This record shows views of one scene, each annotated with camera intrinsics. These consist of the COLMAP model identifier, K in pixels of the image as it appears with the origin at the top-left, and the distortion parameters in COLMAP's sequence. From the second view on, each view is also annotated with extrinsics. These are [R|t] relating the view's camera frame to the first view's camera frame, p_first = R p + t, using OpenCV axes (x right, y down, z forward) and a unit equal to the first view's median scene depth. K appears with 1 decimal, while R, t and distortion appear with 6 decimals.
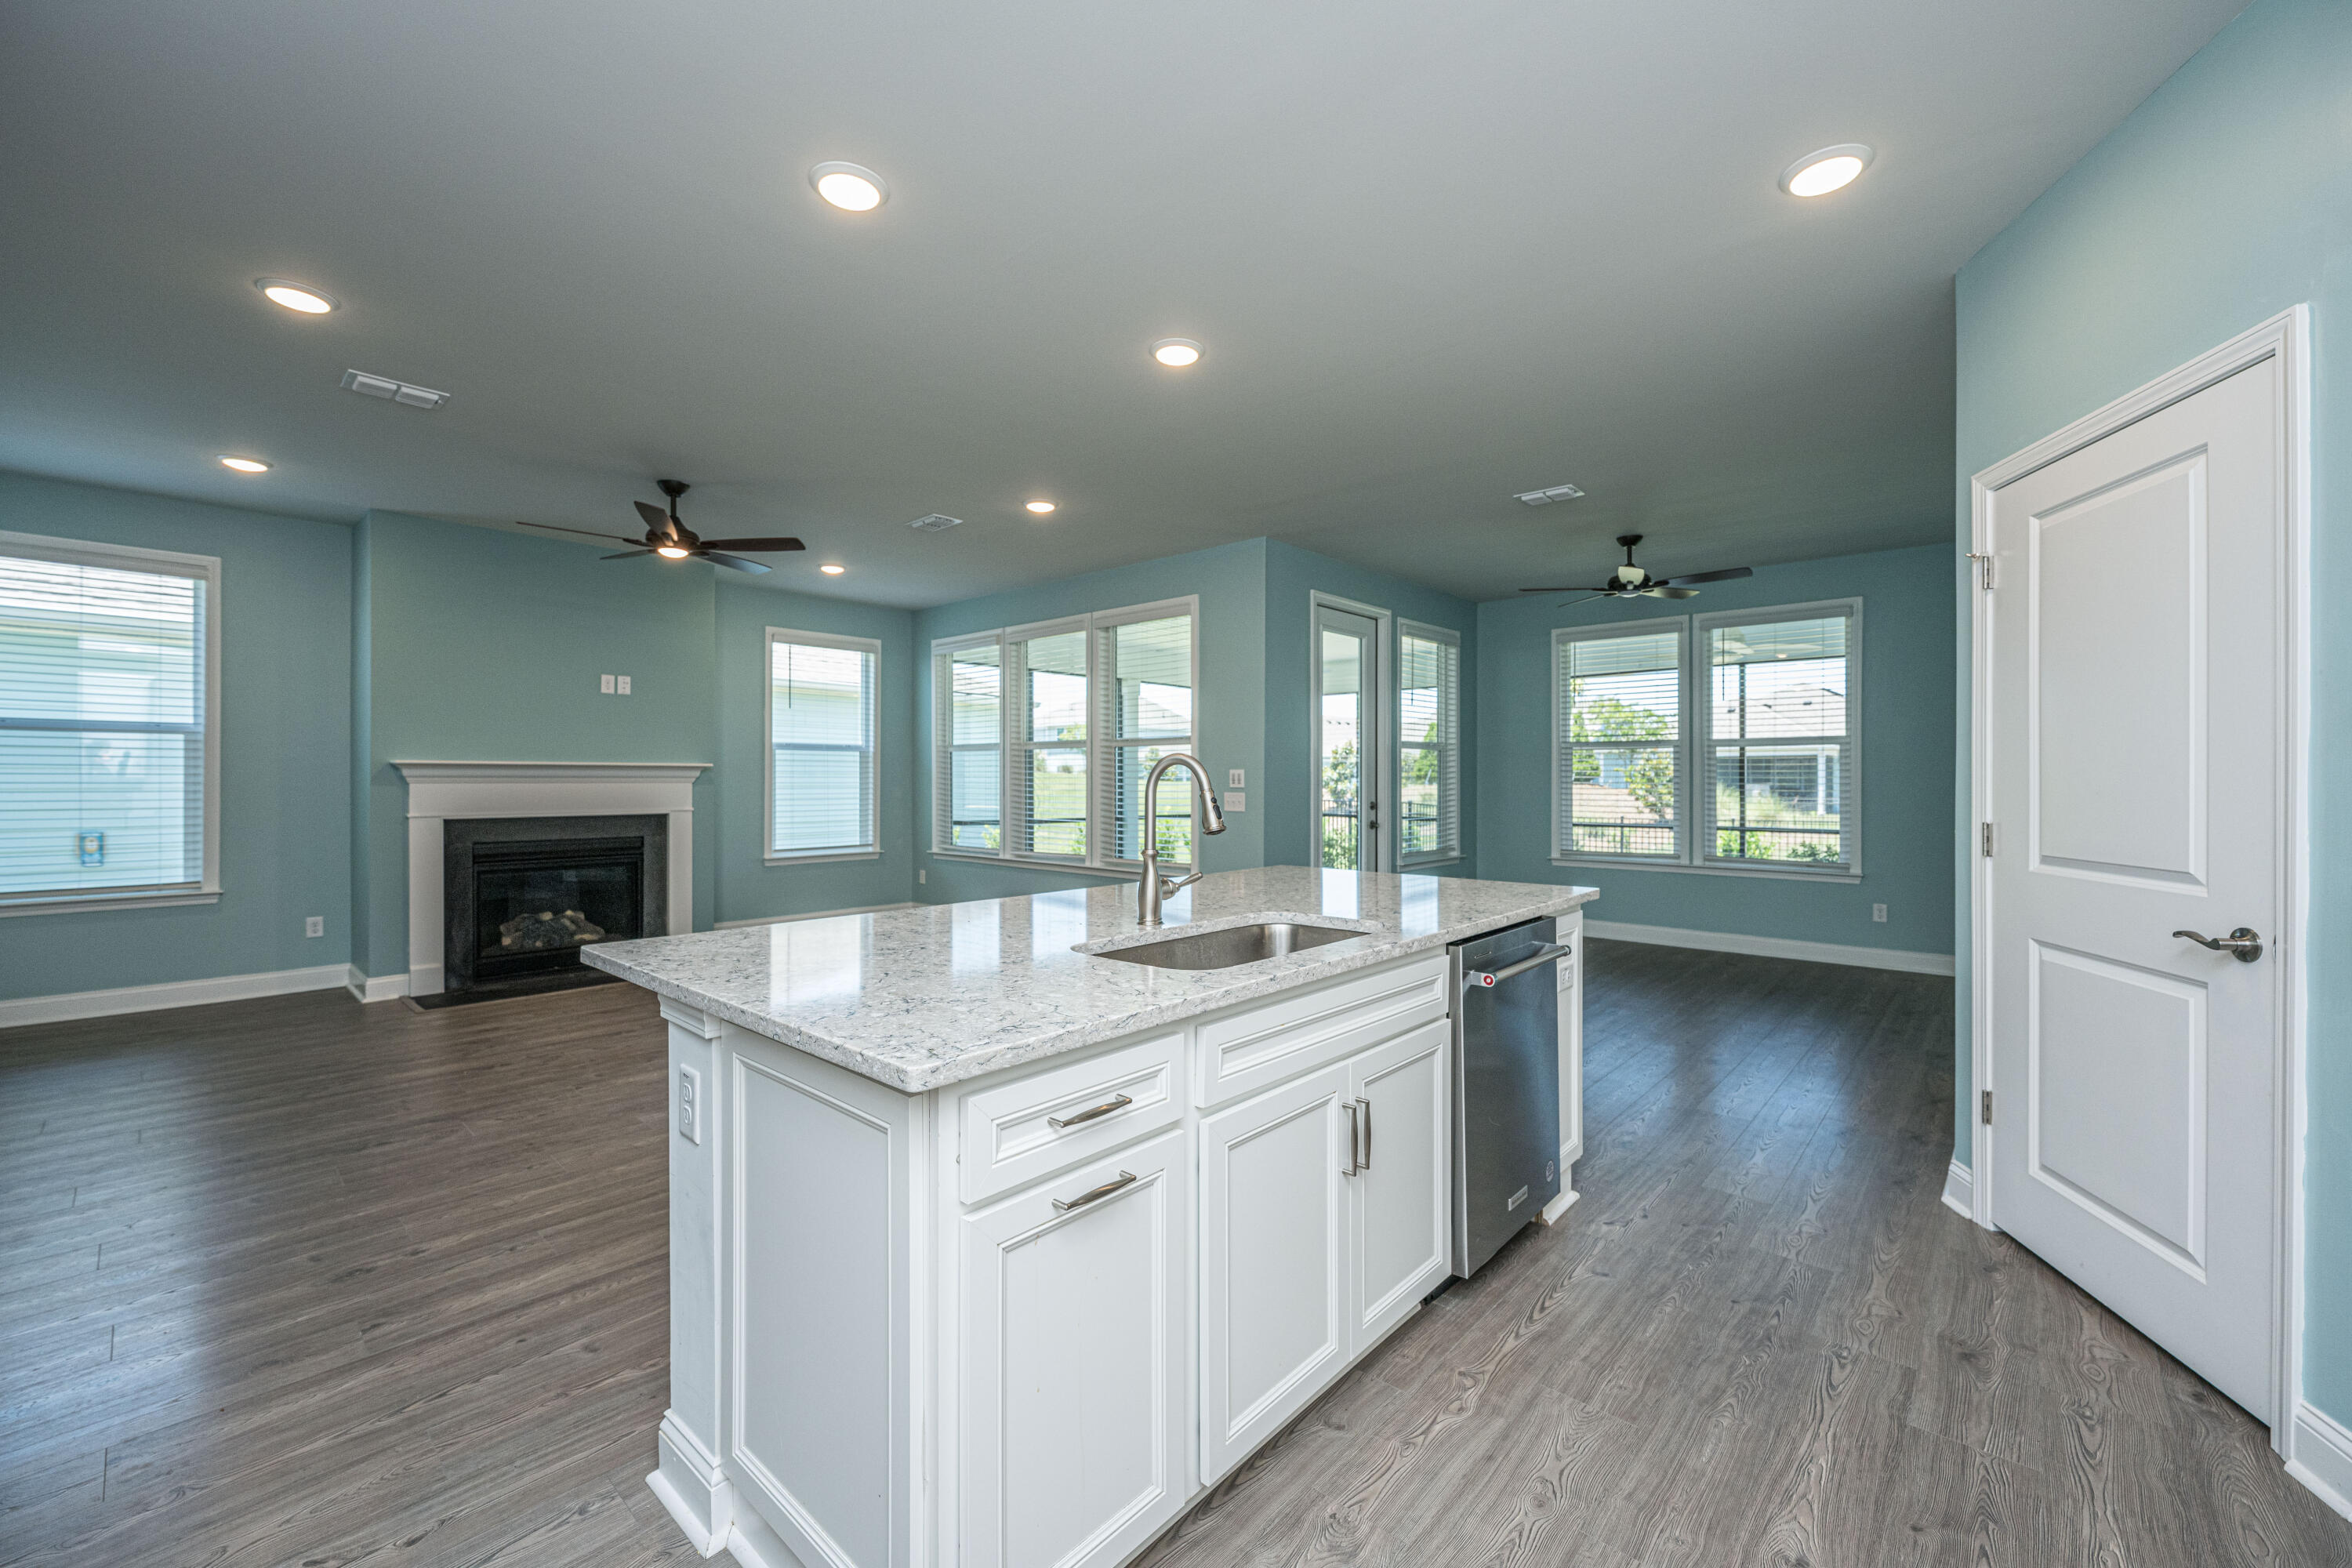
lens RADIAL K [[956.5, 0, 1133.9], [0, 956.5, 790.8], [0, 0, 1]] dist [-0.003266, 0.001501]
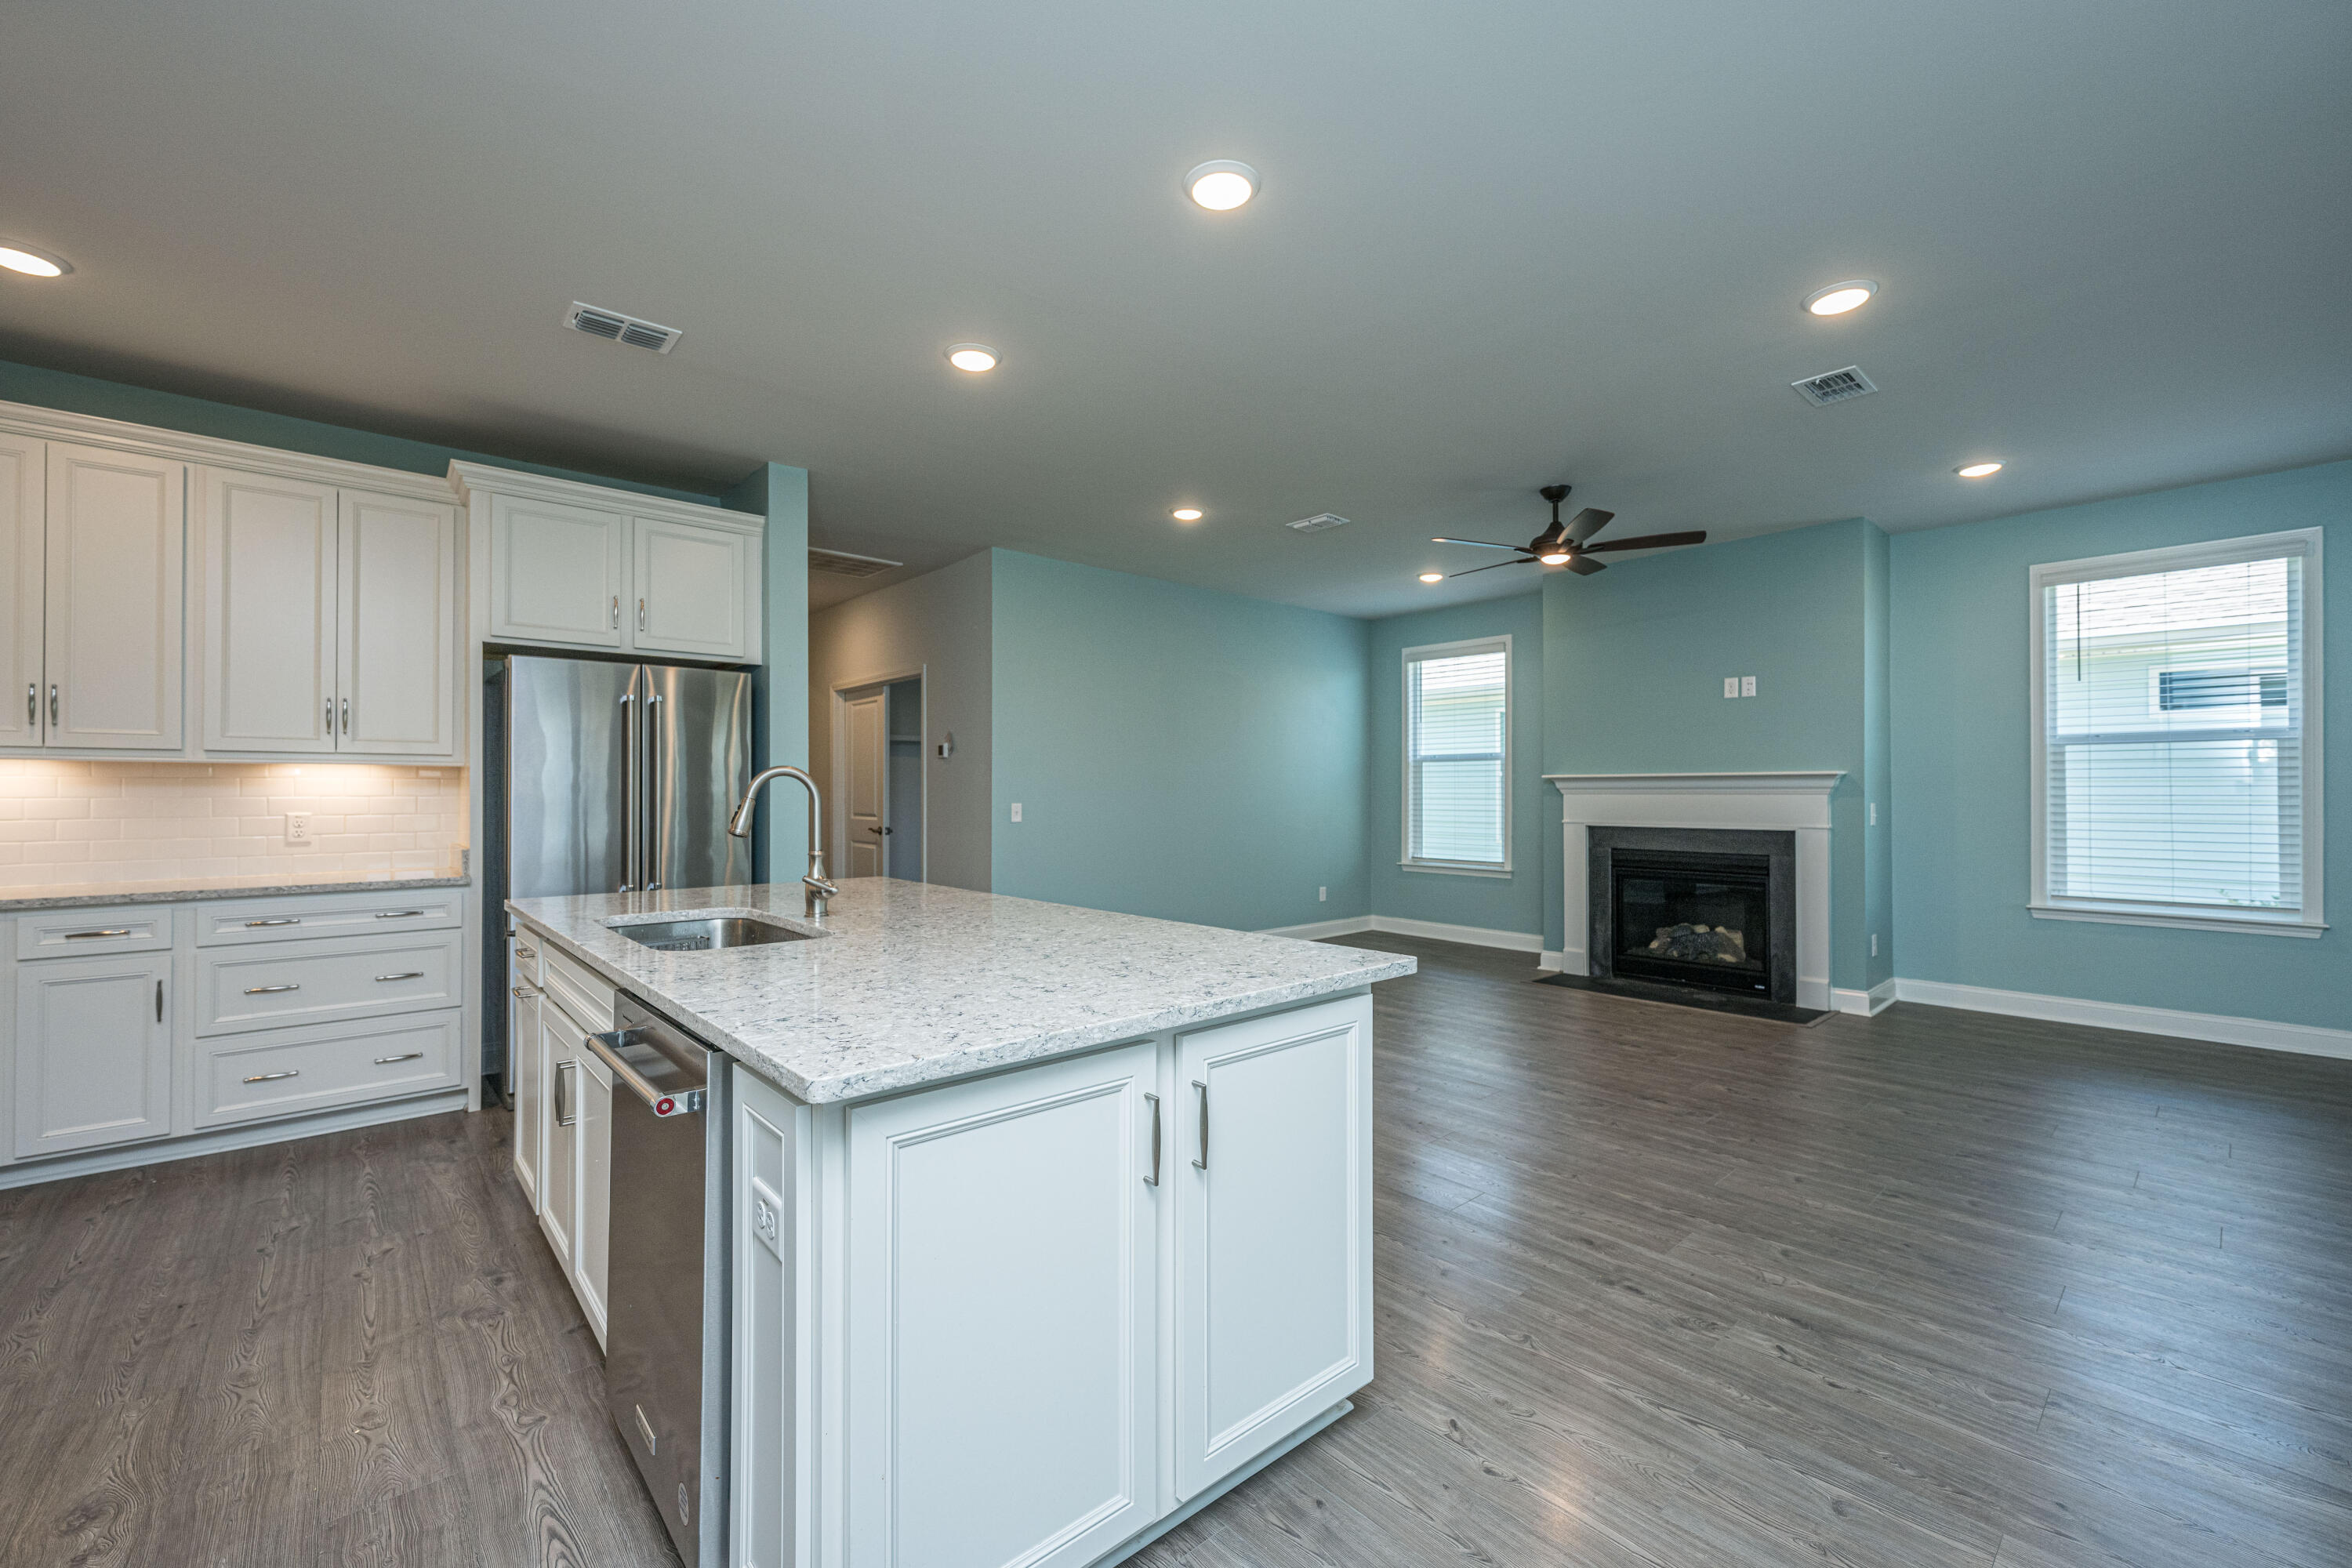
lens RADIAL K [[956.5, 0, 1217.8], [0, 956.5, 769.2], [0, 0, 1]] dist [-0.003266, 0.001501]
pose [[-0.074149, -0.023469, -0.996971, 0.429530], [-0.008692, 0.999700, -0.022887, -0.007137], [0.997209, 0.006969, -0.074331, 0.594134]]
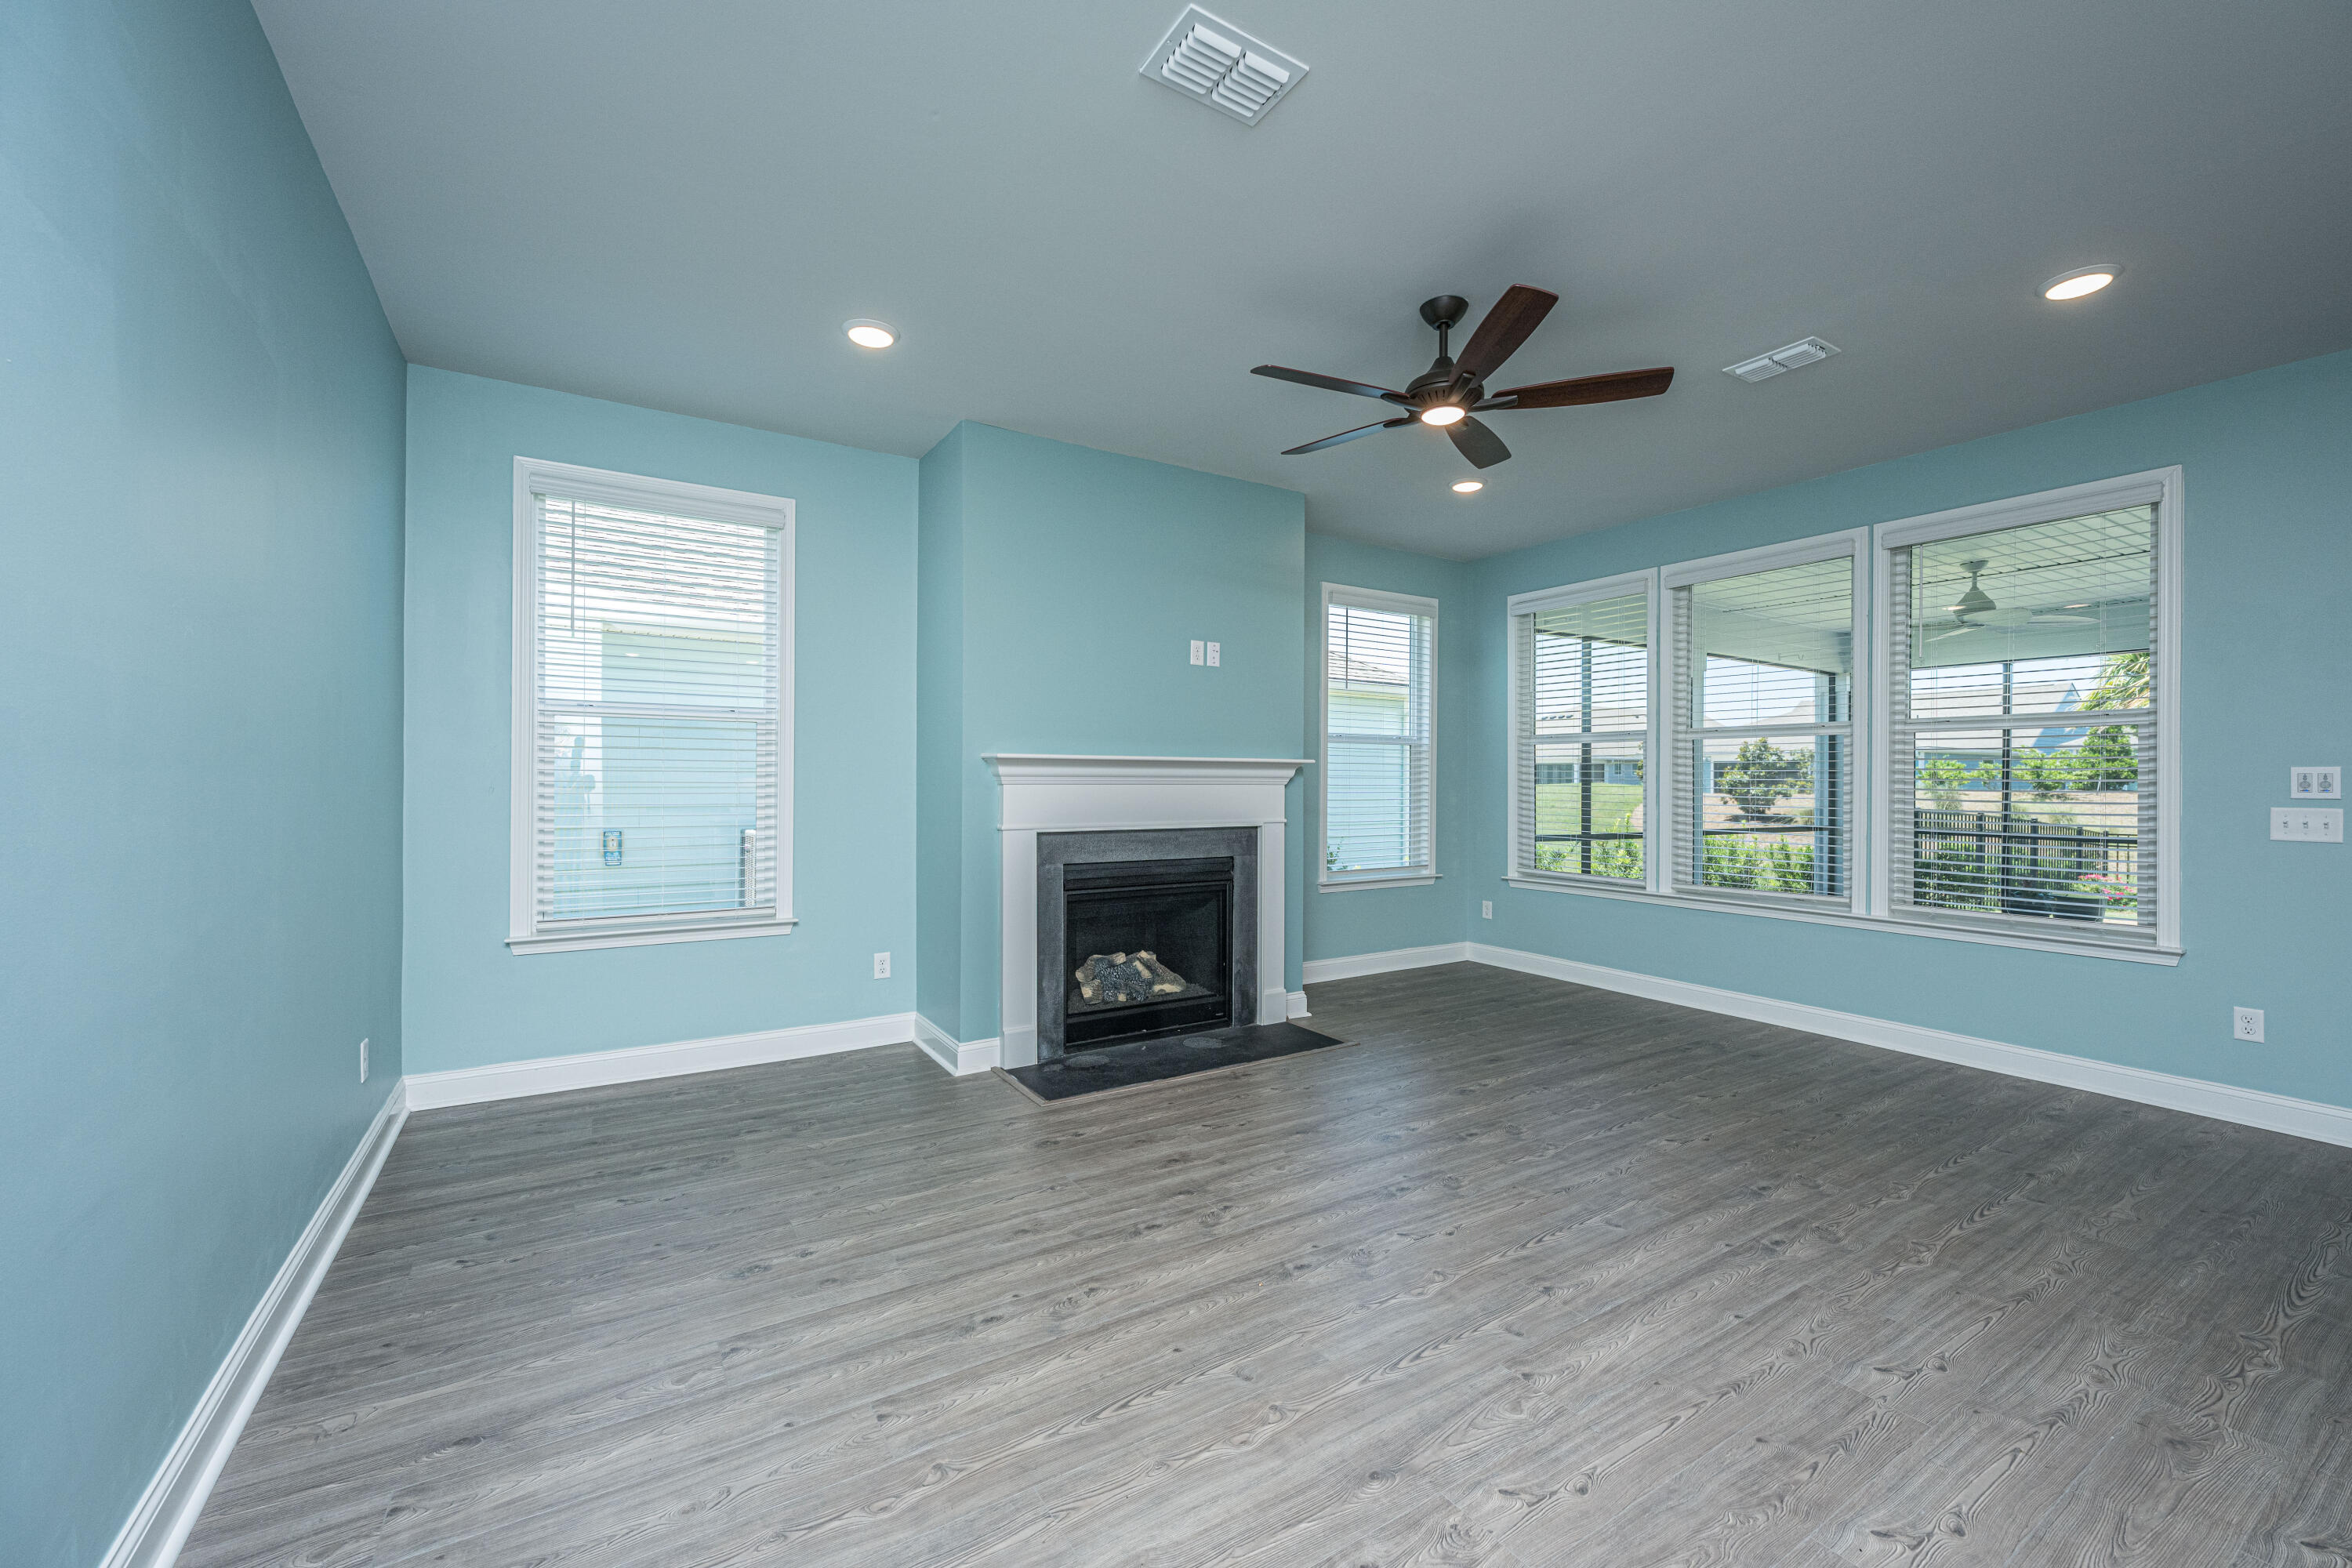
lens RADIAL K [[956.5, 0, 1094.2], [0, 956.5, 767.1], [0, 0, 1]] dist [-0.003266, 0.001501]
pose [[0.962395, 0.007051, -0.271563, -0.440728], [-0.012943, 0.999718, -0.019912, -0.006024], [0.271346, 0.022678, 0.962215, 0.264657]]
